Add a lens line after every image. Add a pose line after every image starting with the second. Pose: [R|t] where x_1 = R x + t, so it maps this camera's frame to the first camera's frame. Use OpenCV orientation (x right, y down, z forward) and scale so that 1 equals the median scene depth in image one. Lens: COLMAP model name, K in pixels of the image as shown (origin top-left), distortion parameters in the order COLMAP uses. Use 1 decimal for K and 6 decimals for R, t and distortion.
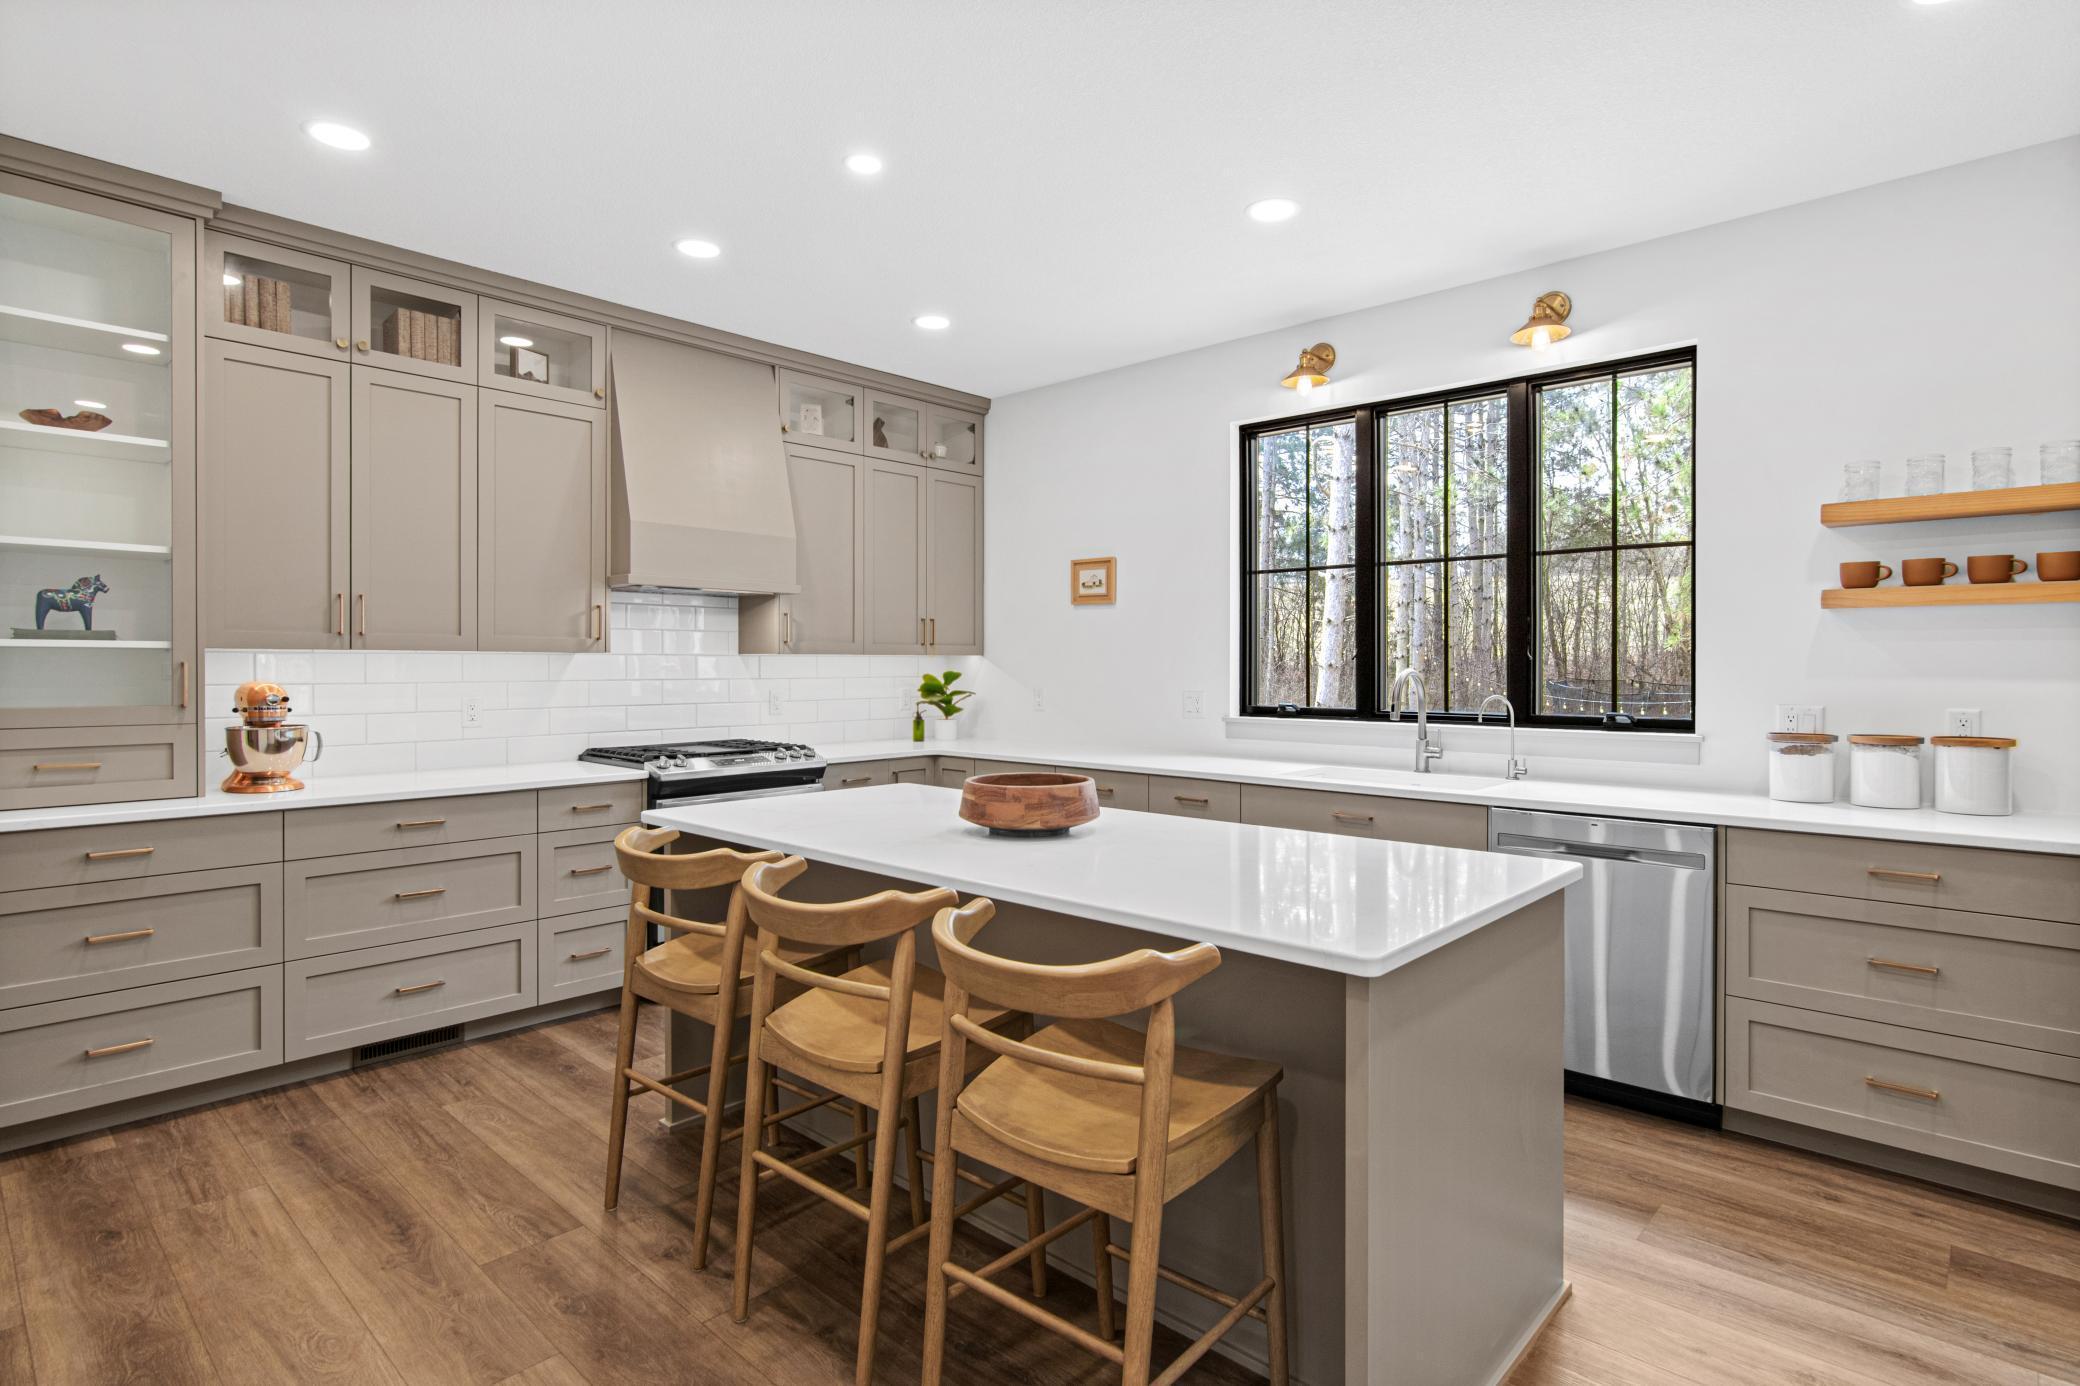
lens RADIAL K [[1060.8, 0, 1038.8], [0, 1060.8, 660.0], [0, 0, 1]] dist [0.004501, -0.000783]
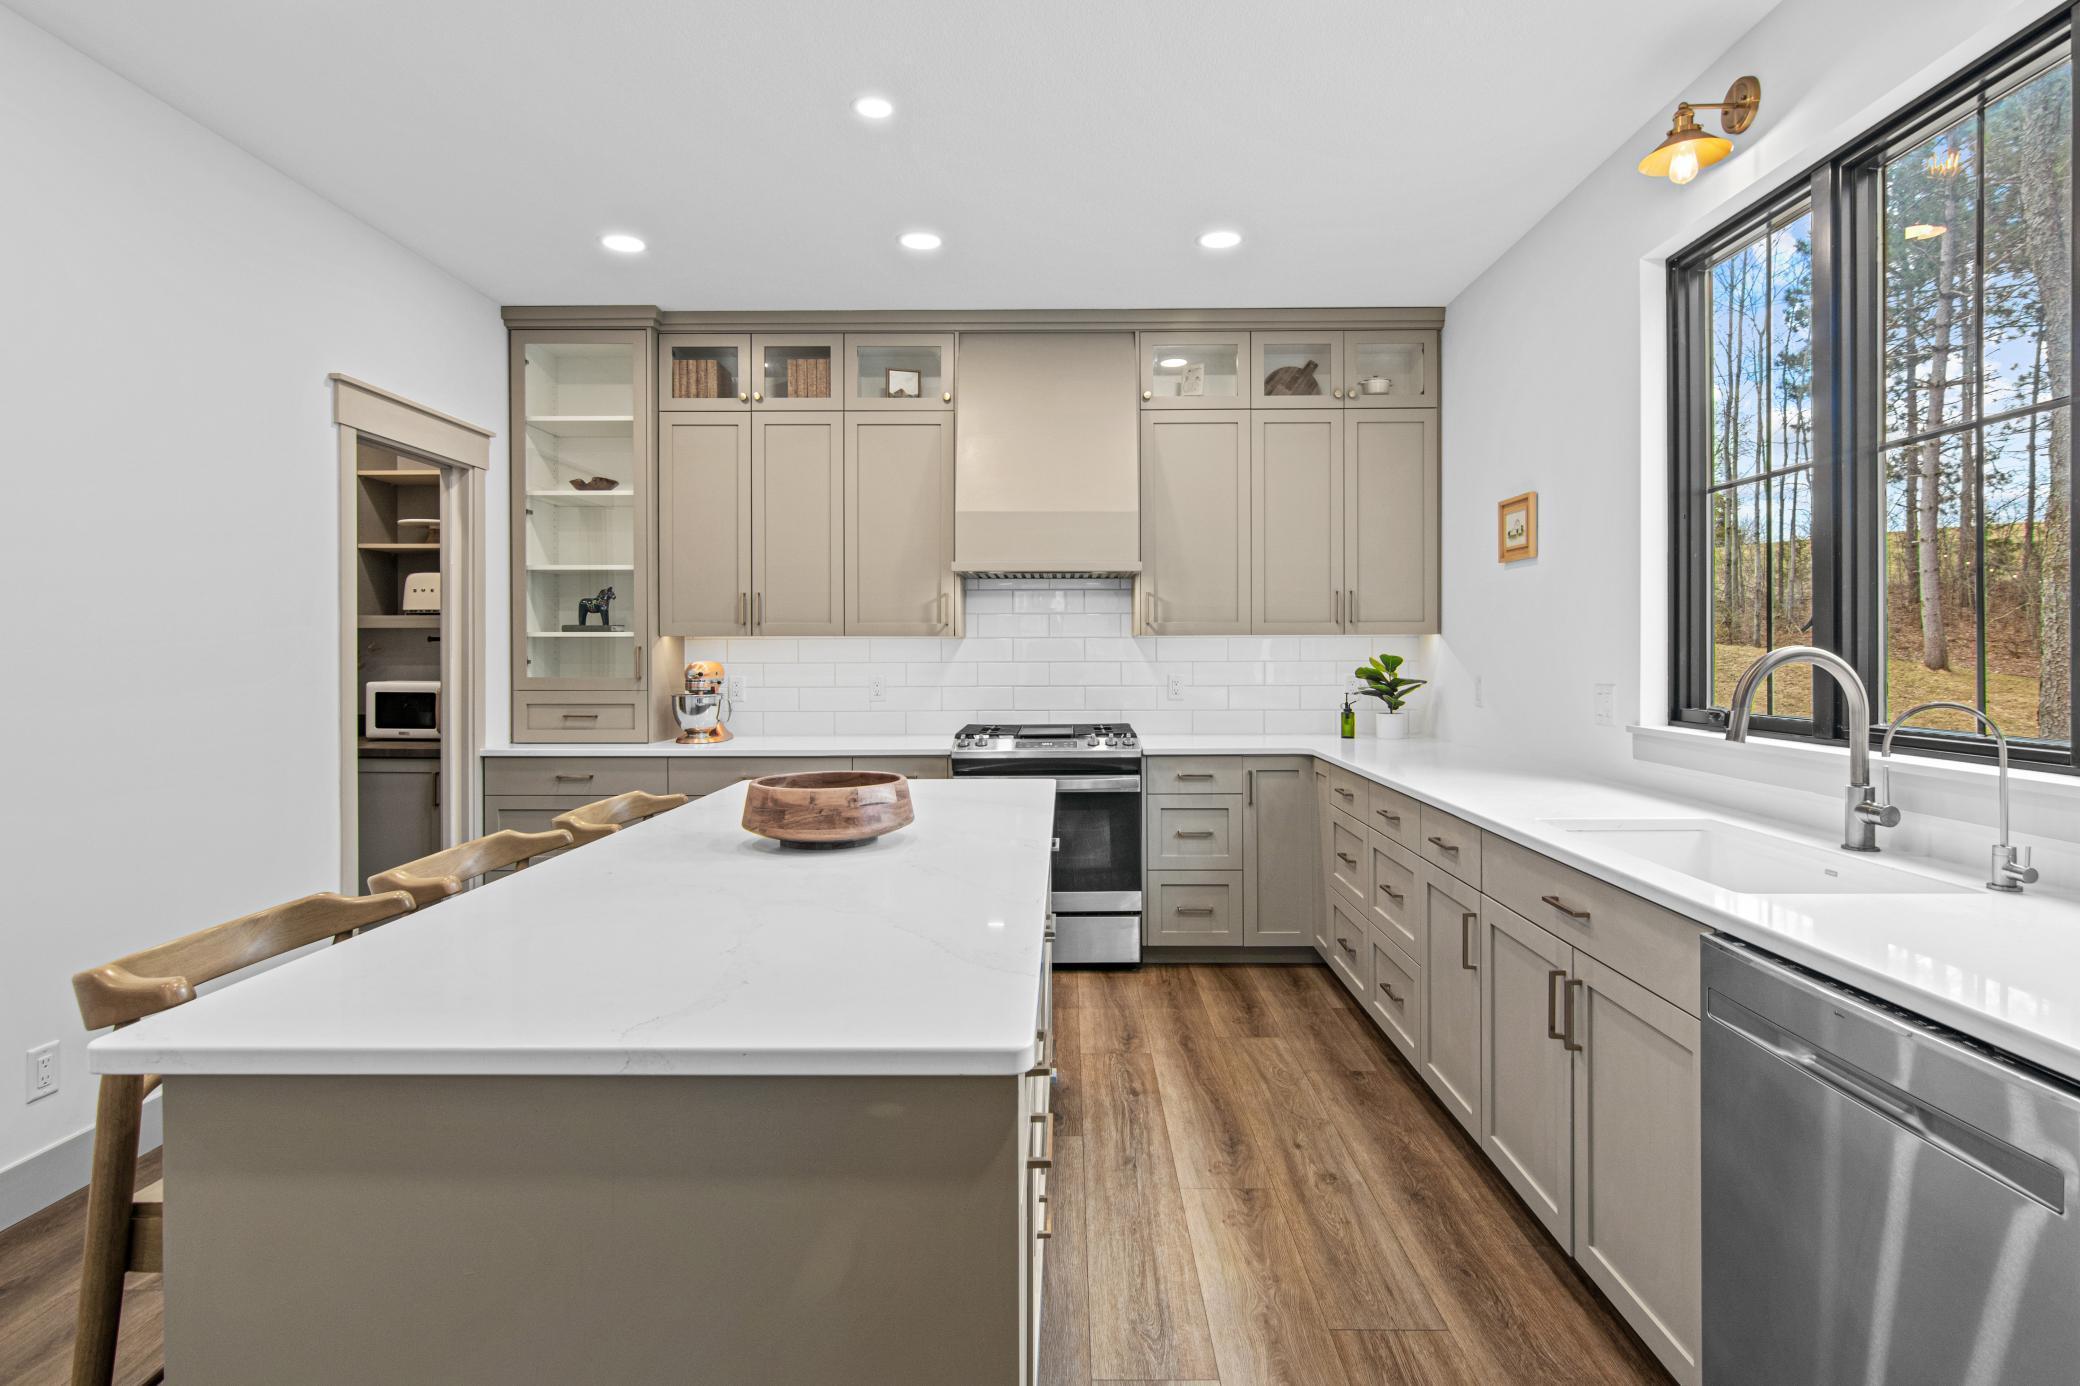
lens RADIAL K [[1060.8, 0, 1038.8], [0, 1060.8, 660.0], [0, 0, 1]] dist [0.004501, -0.000783]
pose [[0.668534, 0.003136, -0.743675, 0.457432], [0.005623, 0.999941, 0.009271, 0.007491], [0.743660, -0.010380, 0.668477, 0.346880]]
